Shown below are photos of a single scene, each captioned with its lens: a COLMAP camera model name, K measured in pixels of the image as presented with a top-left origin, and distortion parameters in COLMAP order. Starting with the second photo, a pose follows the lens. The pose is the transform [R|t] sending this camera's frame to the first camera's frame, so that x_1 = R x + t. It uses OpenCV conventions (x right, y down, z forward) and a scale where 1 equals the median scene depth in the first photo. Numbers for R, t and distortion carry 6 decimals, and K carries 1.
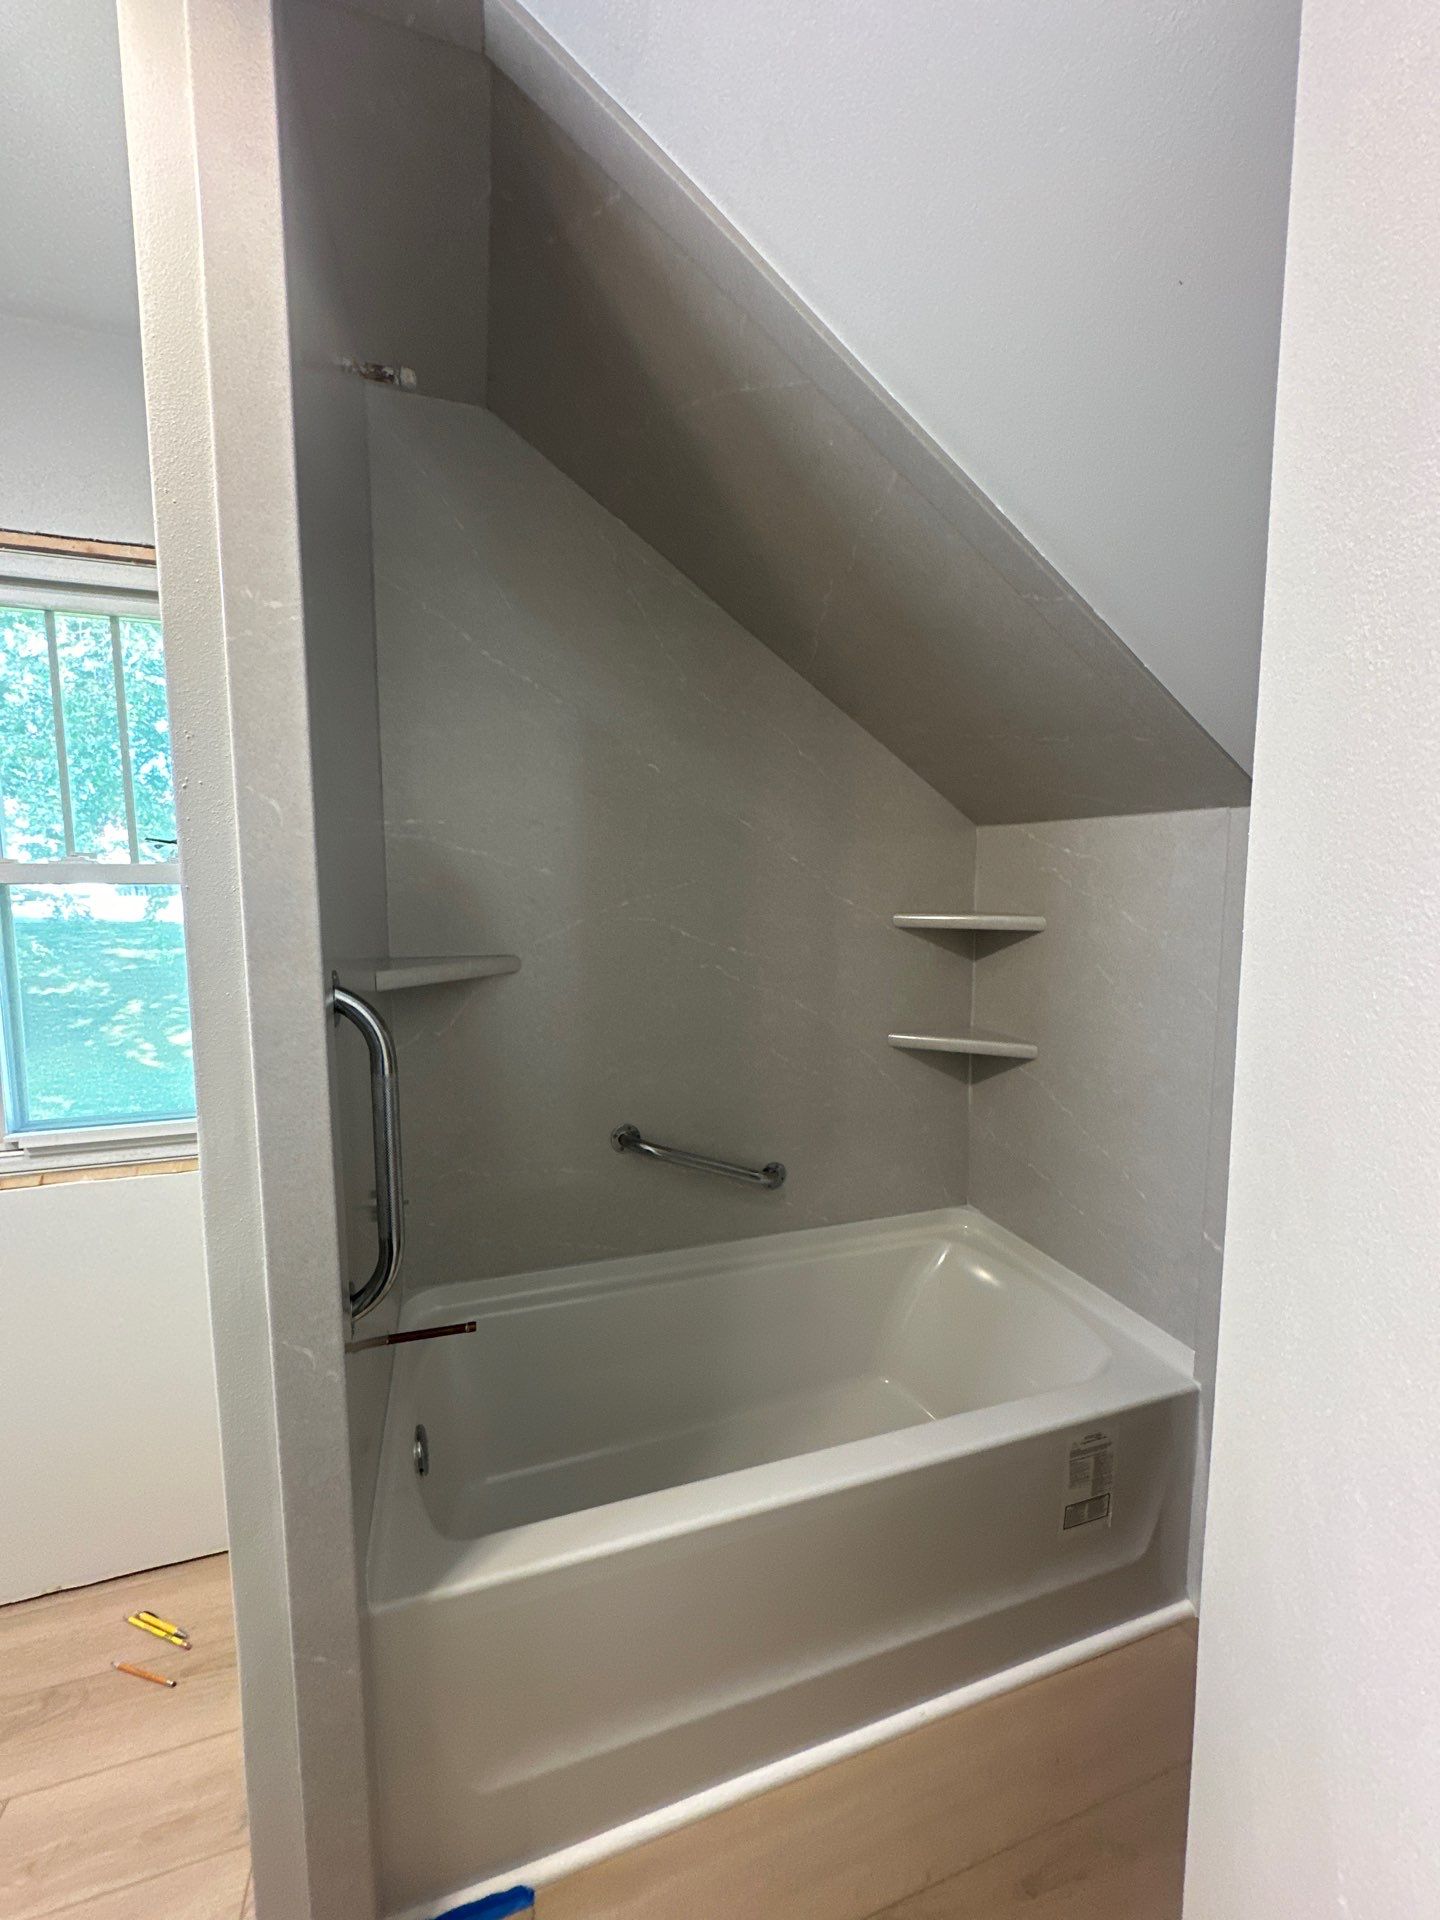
lens RADIAL K [[757.4, 0, 720.0], [0, 757.4, 960.0], [0, 0, 1]] dist [-0.001336, 0.000066]
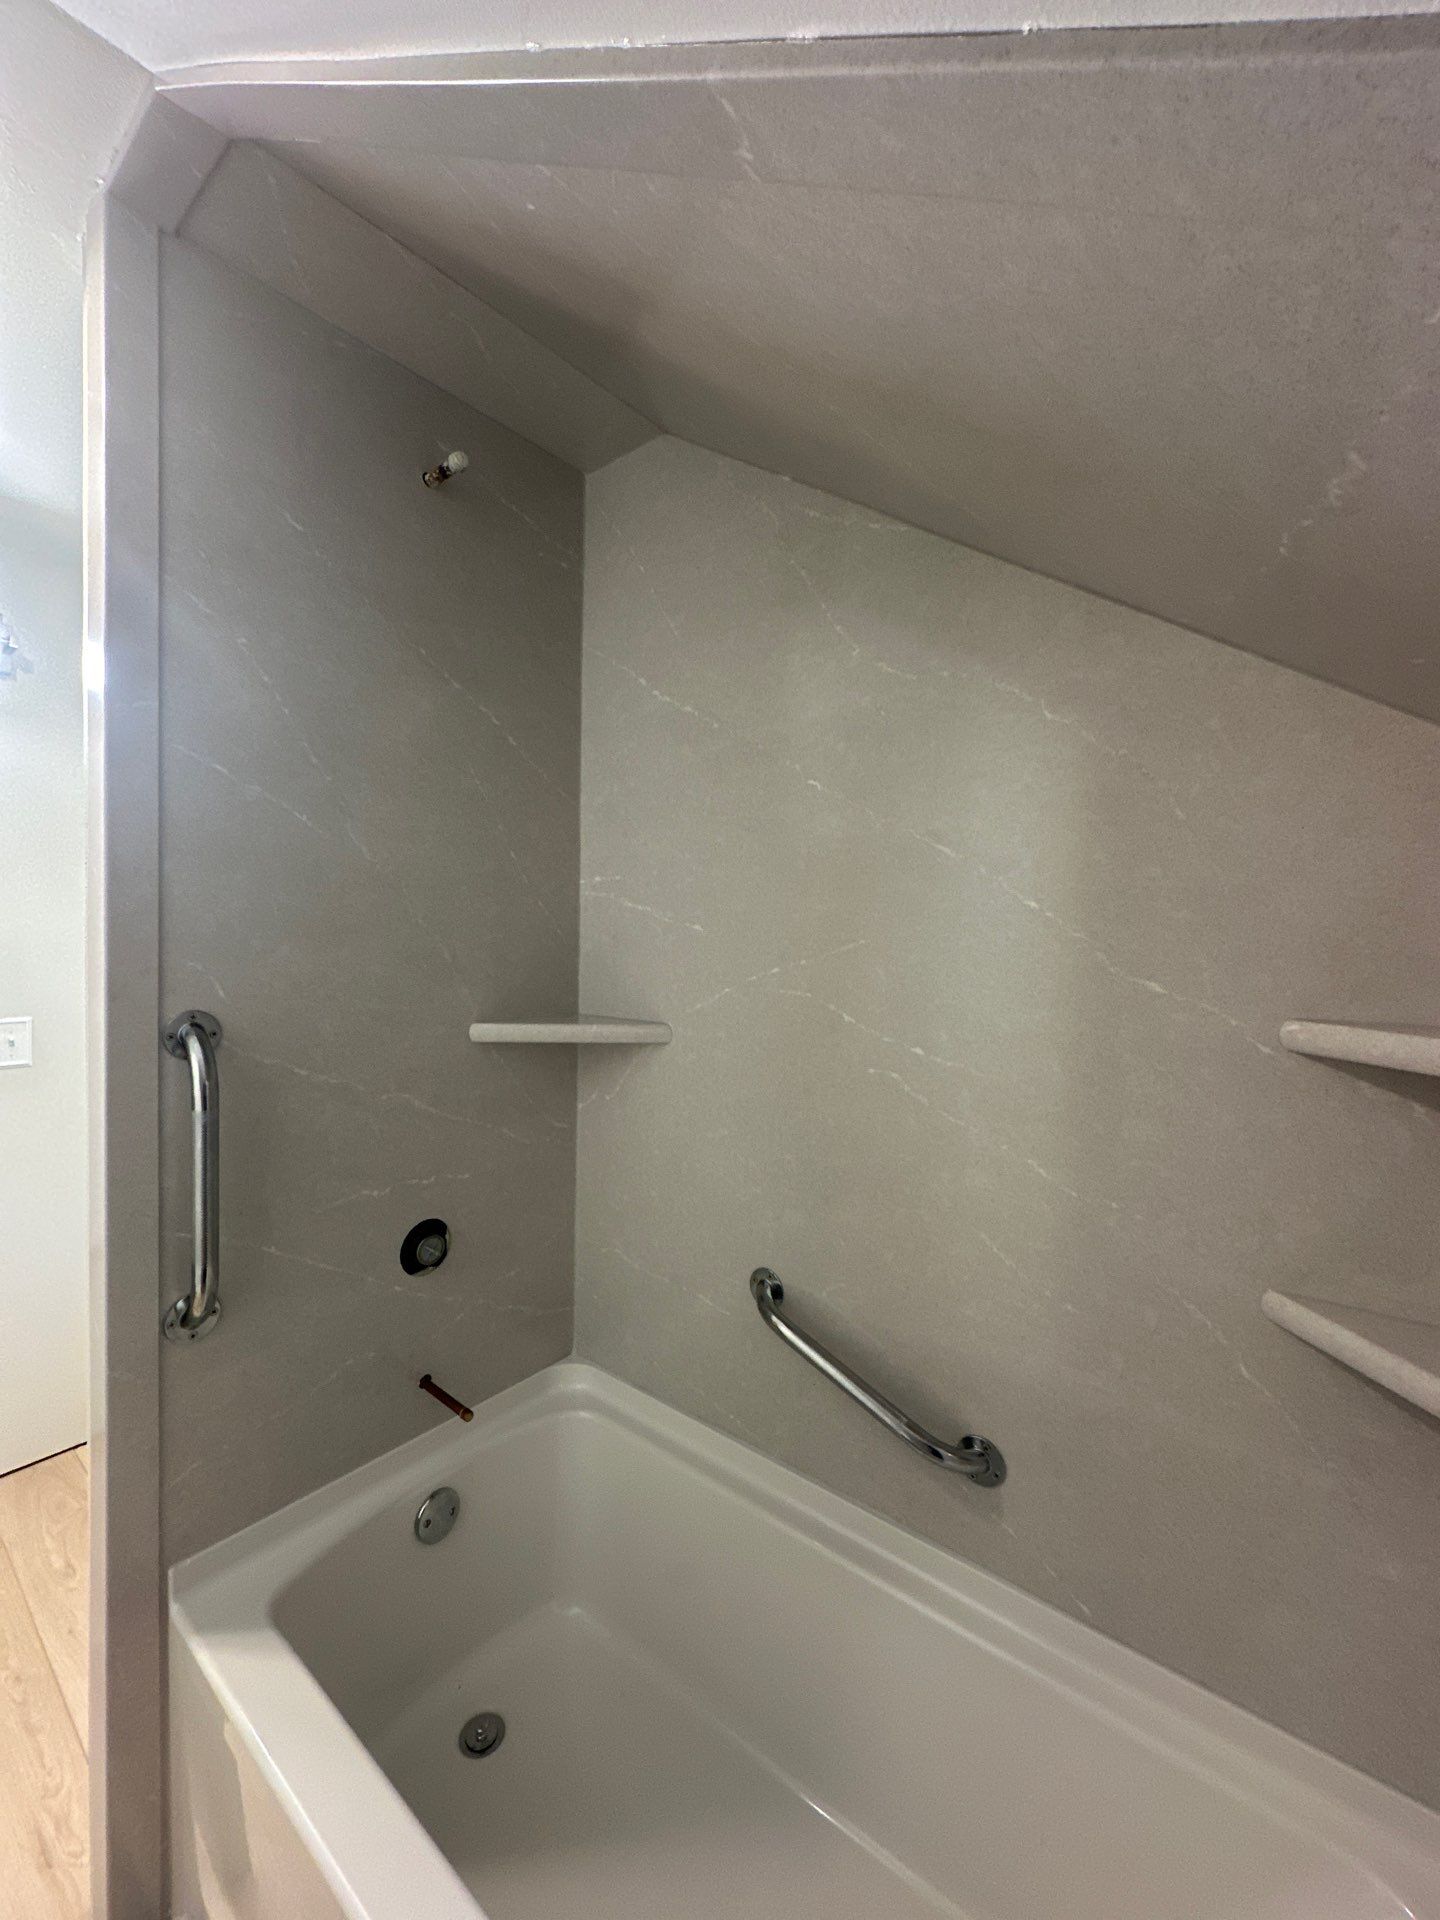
lens RADIAL K [[757.4, 0, 720.0], [0, 757.4, 960.0], [0, 0, 1]] dist [-0.001336, 0.000066]
pose [[0.549971, 0.029647, -0.834657, 0.476694], [-0.097409, 0.994826, -0.028848, -0.058846], [0.829484, 0.097169, 0.550013, 0.549629]]
